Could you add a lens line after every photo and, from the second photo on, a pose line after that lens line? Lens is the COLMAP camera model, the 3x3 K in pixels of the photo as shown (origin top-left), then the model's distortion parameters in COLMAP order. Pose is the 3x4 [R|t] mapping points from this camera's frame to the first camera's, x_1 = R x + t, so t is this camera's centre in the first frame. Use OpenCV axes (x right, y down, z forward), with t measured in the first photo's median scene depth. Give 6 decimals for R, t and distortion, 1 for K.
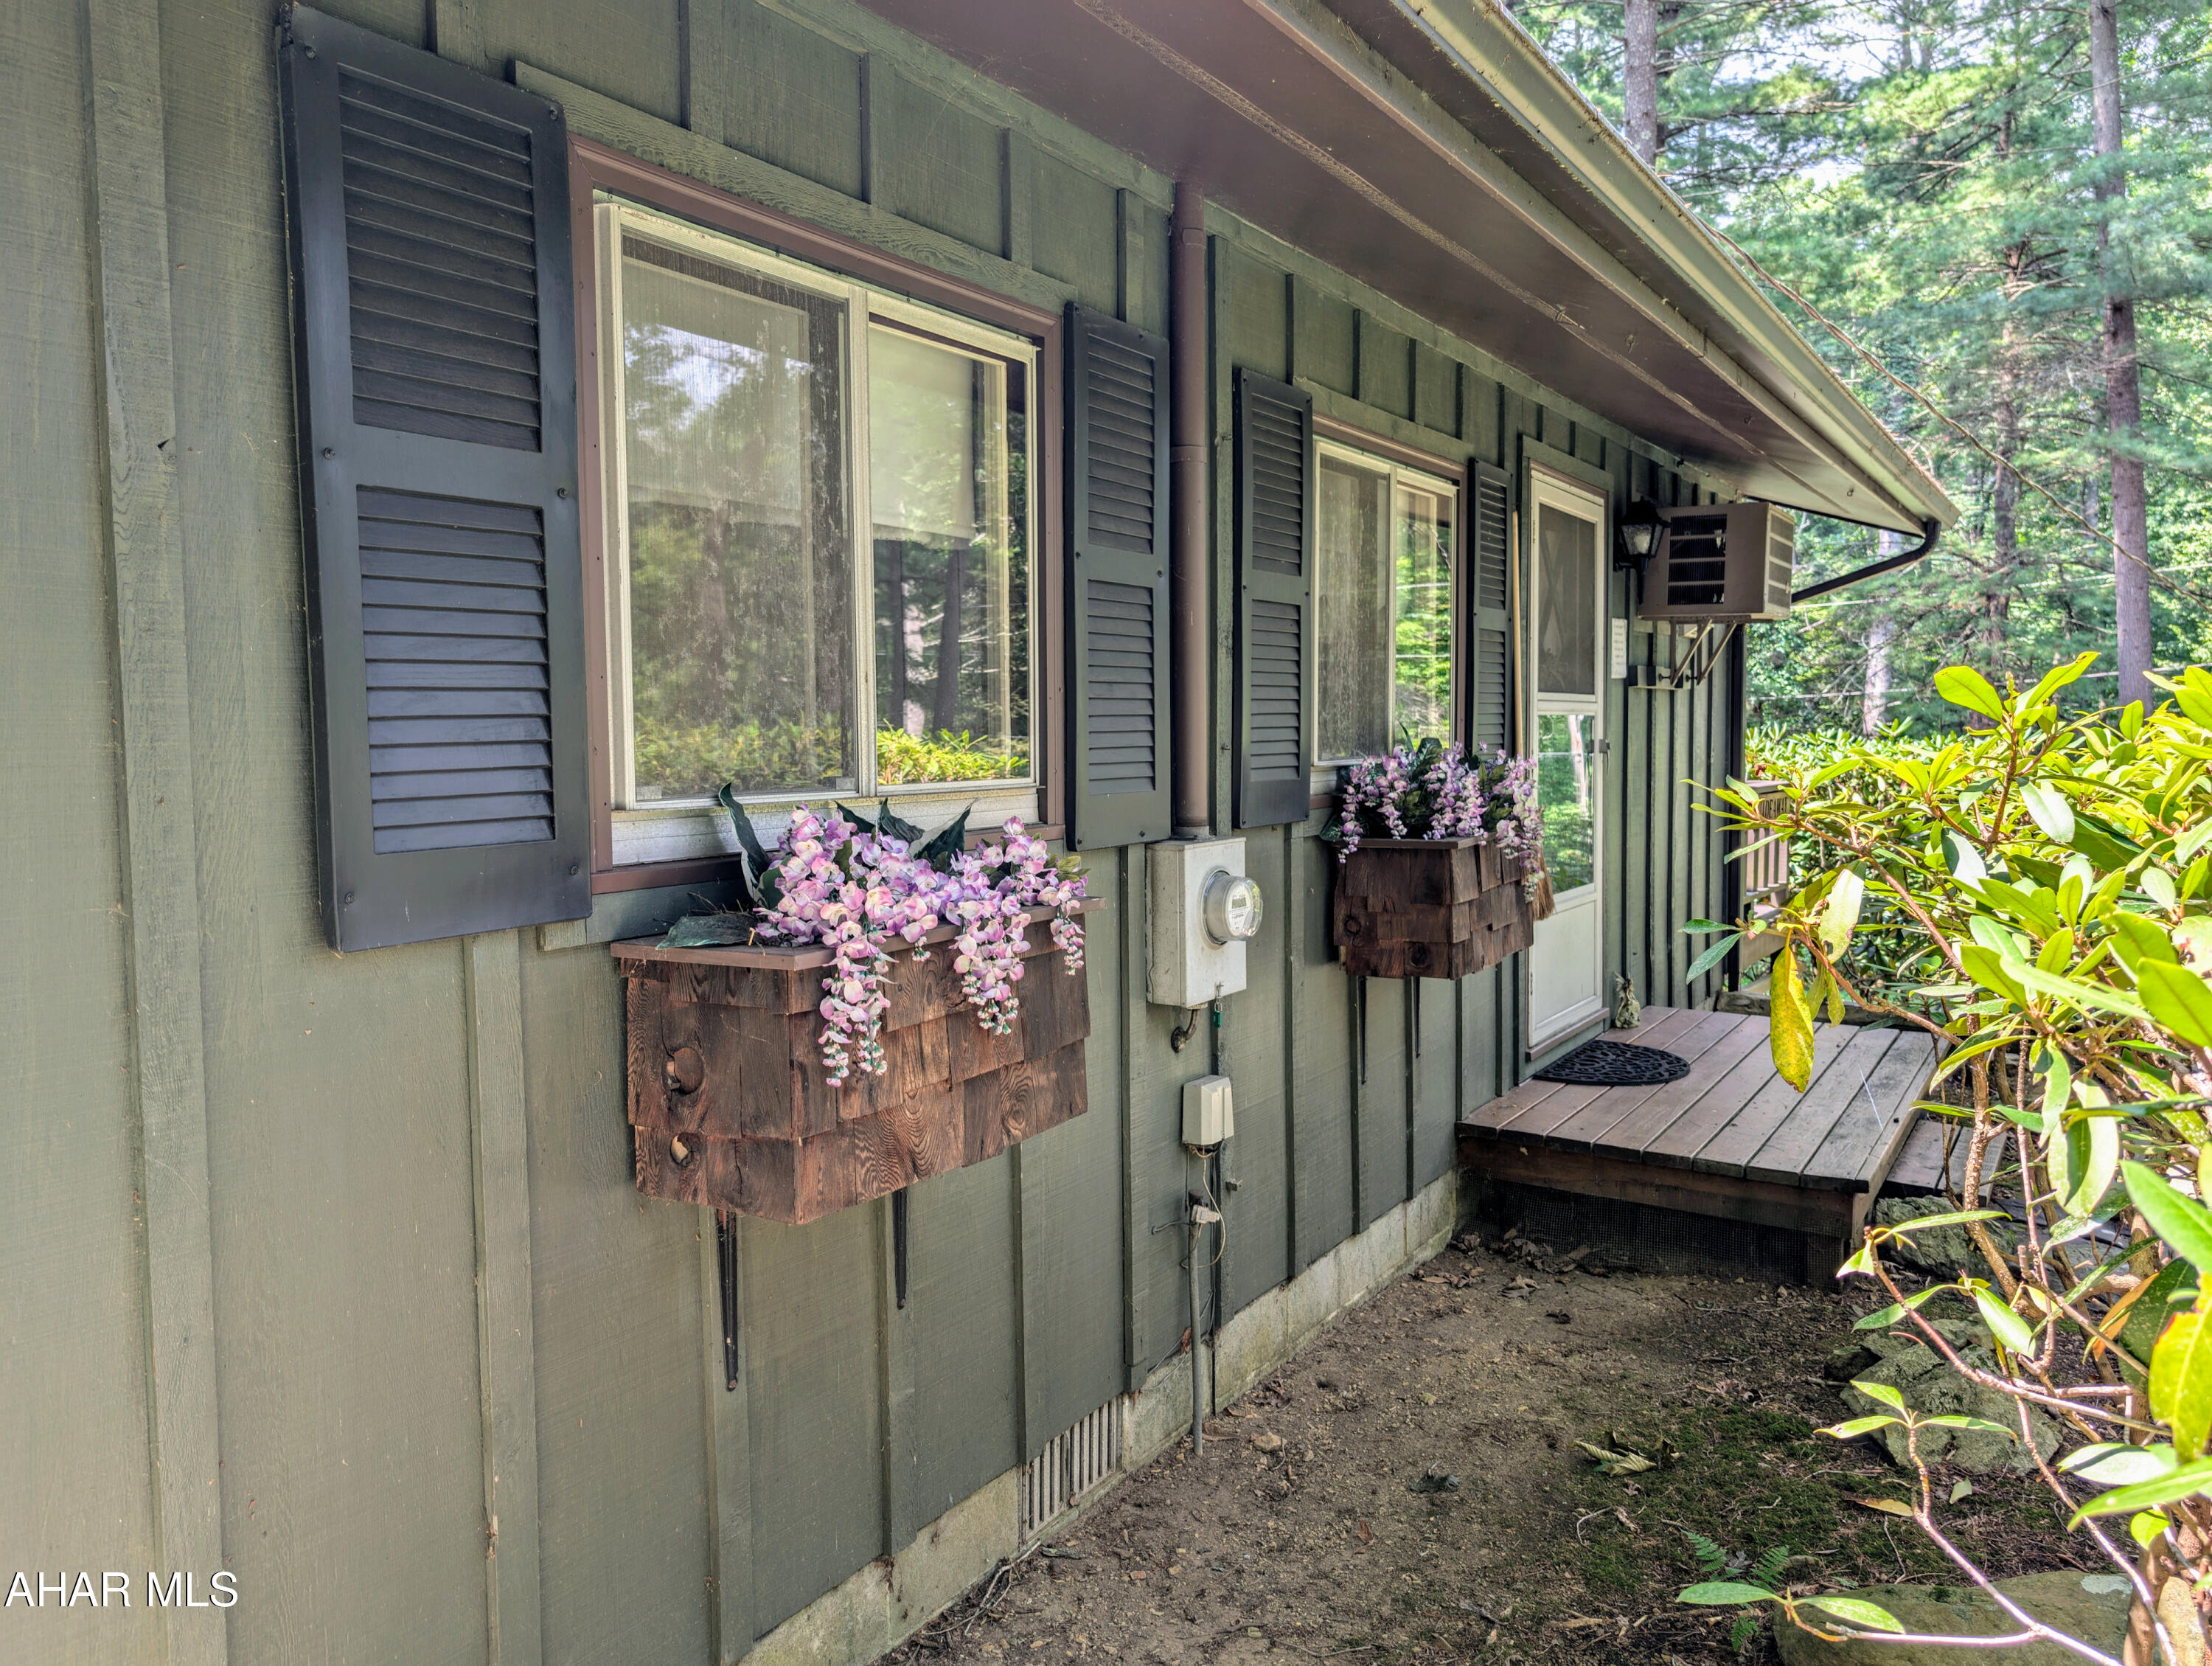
lens RADIAL K [[1577.4, 0, 1118.6], [0, 1577.4, 832.3], [0, 0, 1]] dist [0.003607, 0.001370]
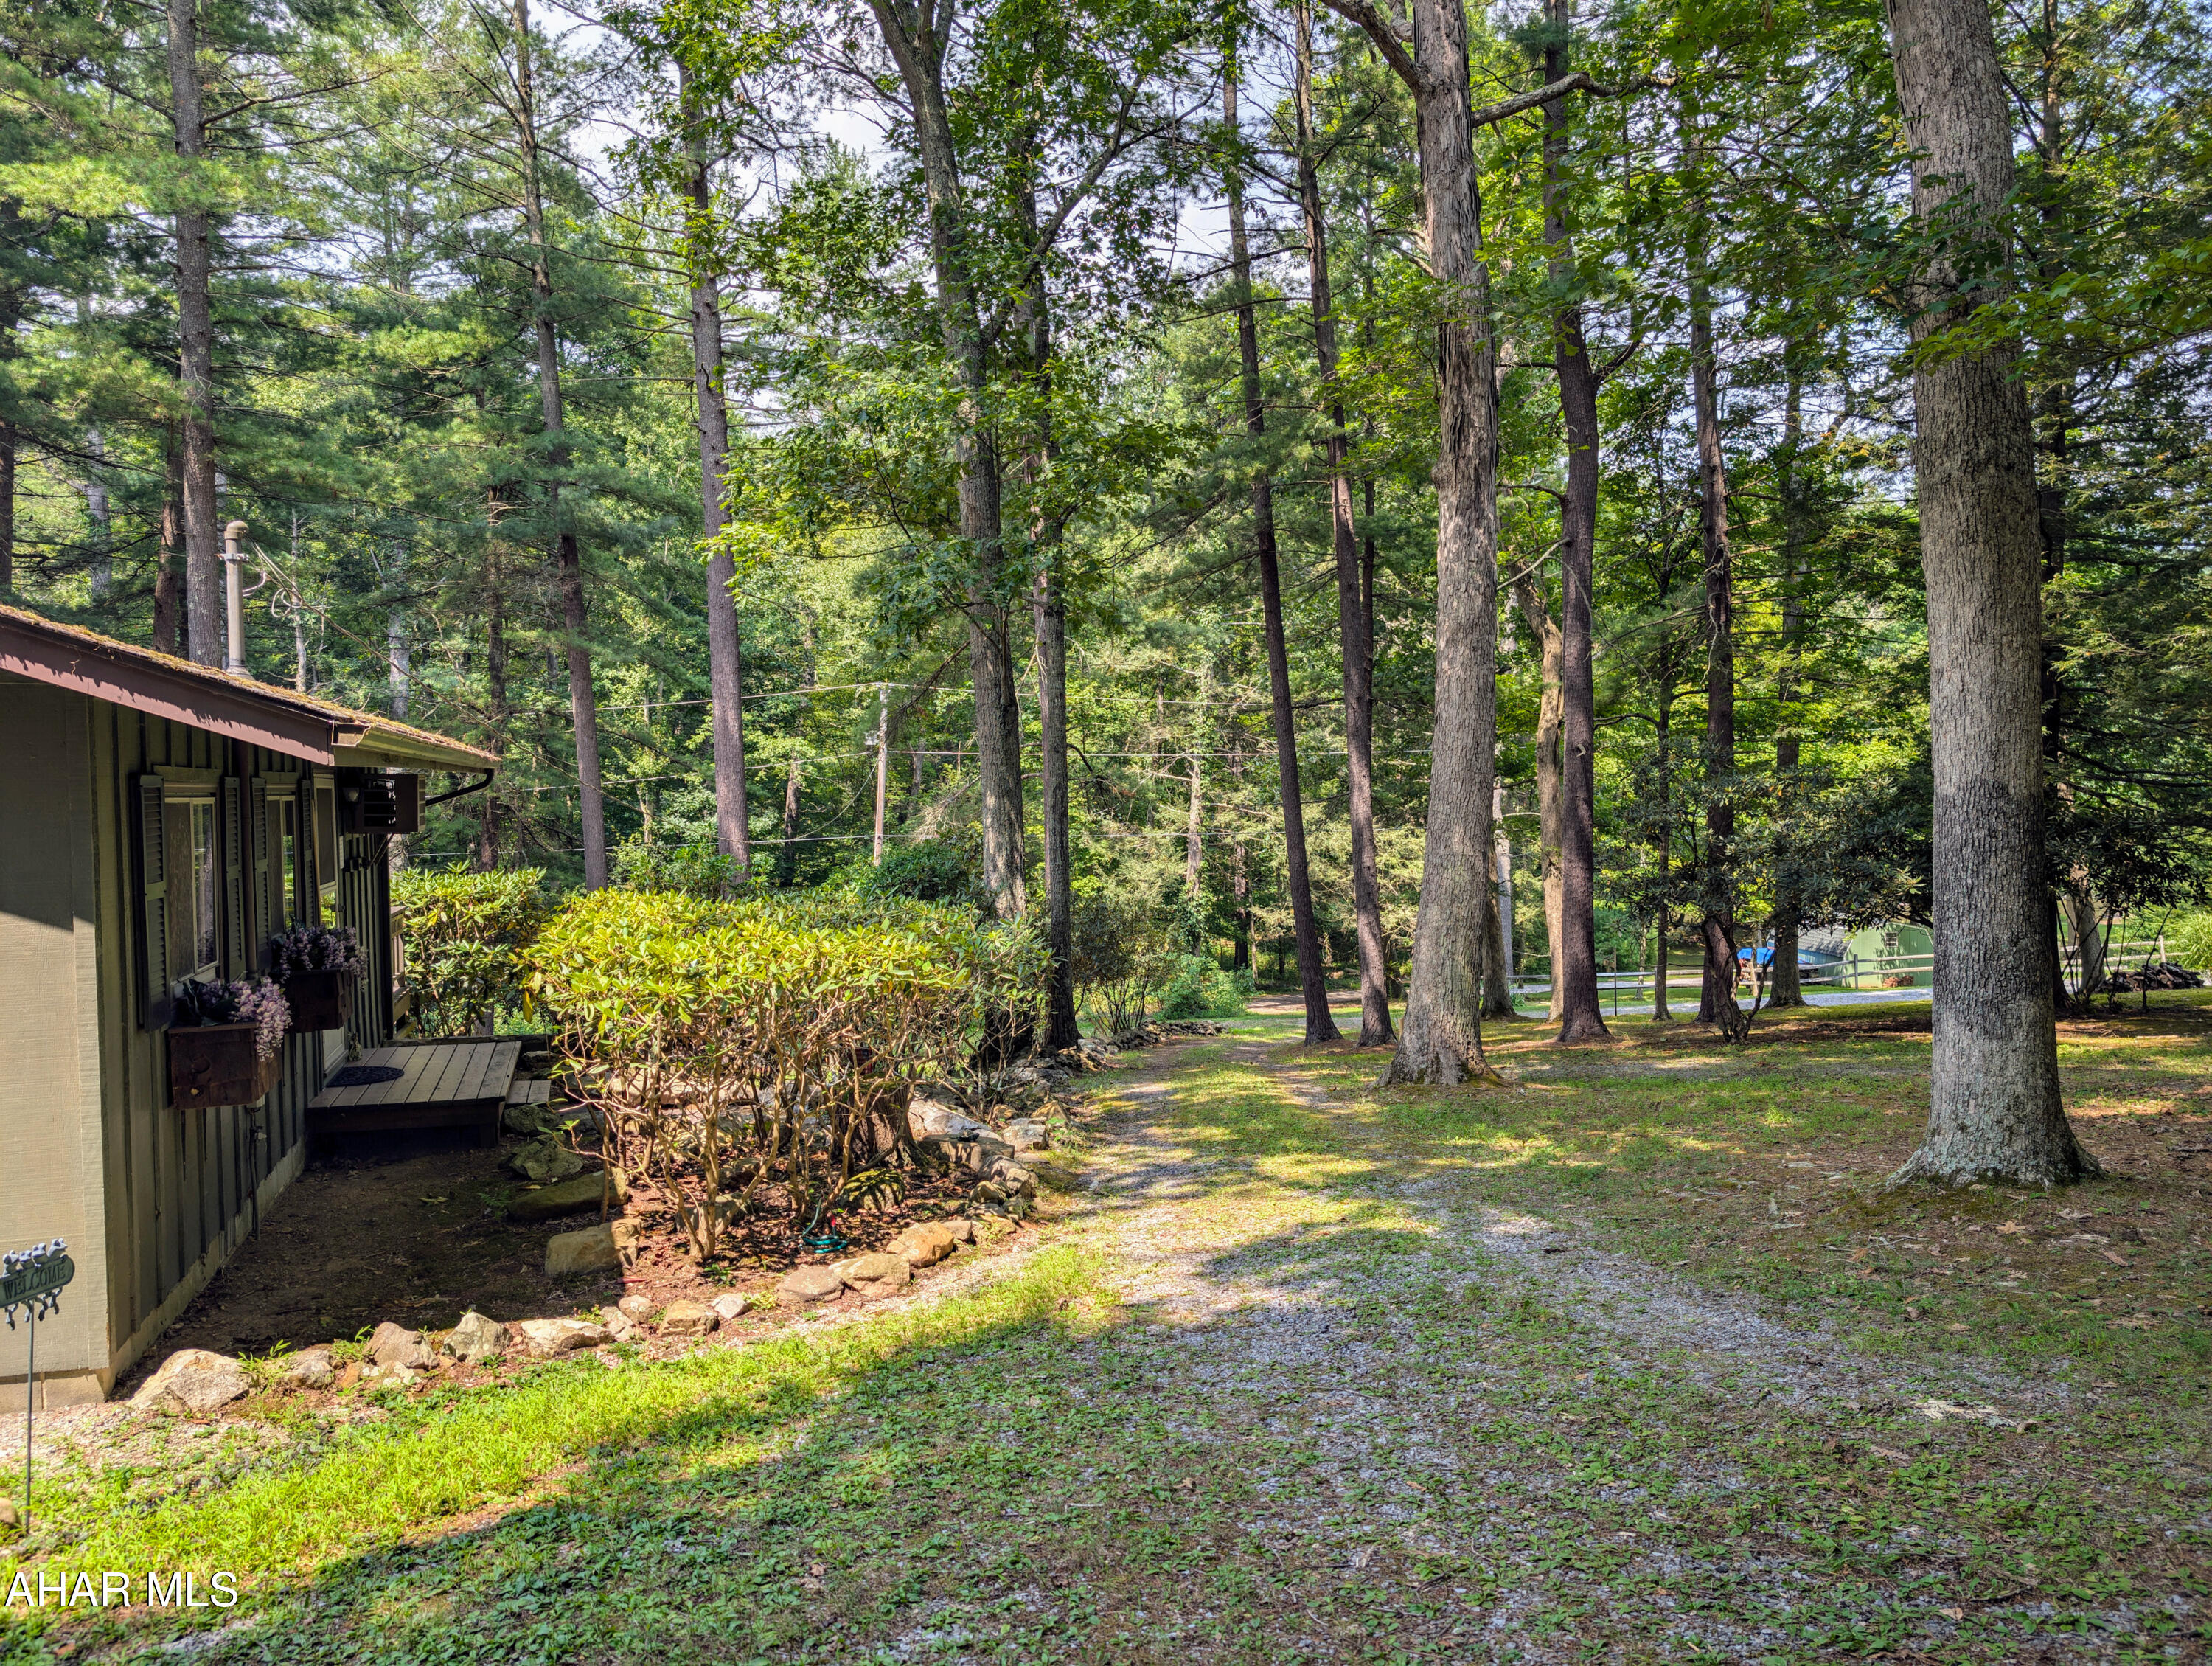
lens RADIAL K [[1577.4, 0, 1121.7], [0, 1577.4, 834.0], [0, 0, 1]] dist [0.003607, 0.001370]
pose [[0.626393, -0.023295, 0.779159, -0.155275], [0.059524, 0.998064, -0.018014, -0.014632], [-0.777231, 0.057662, 0.626567, -0.243478]]
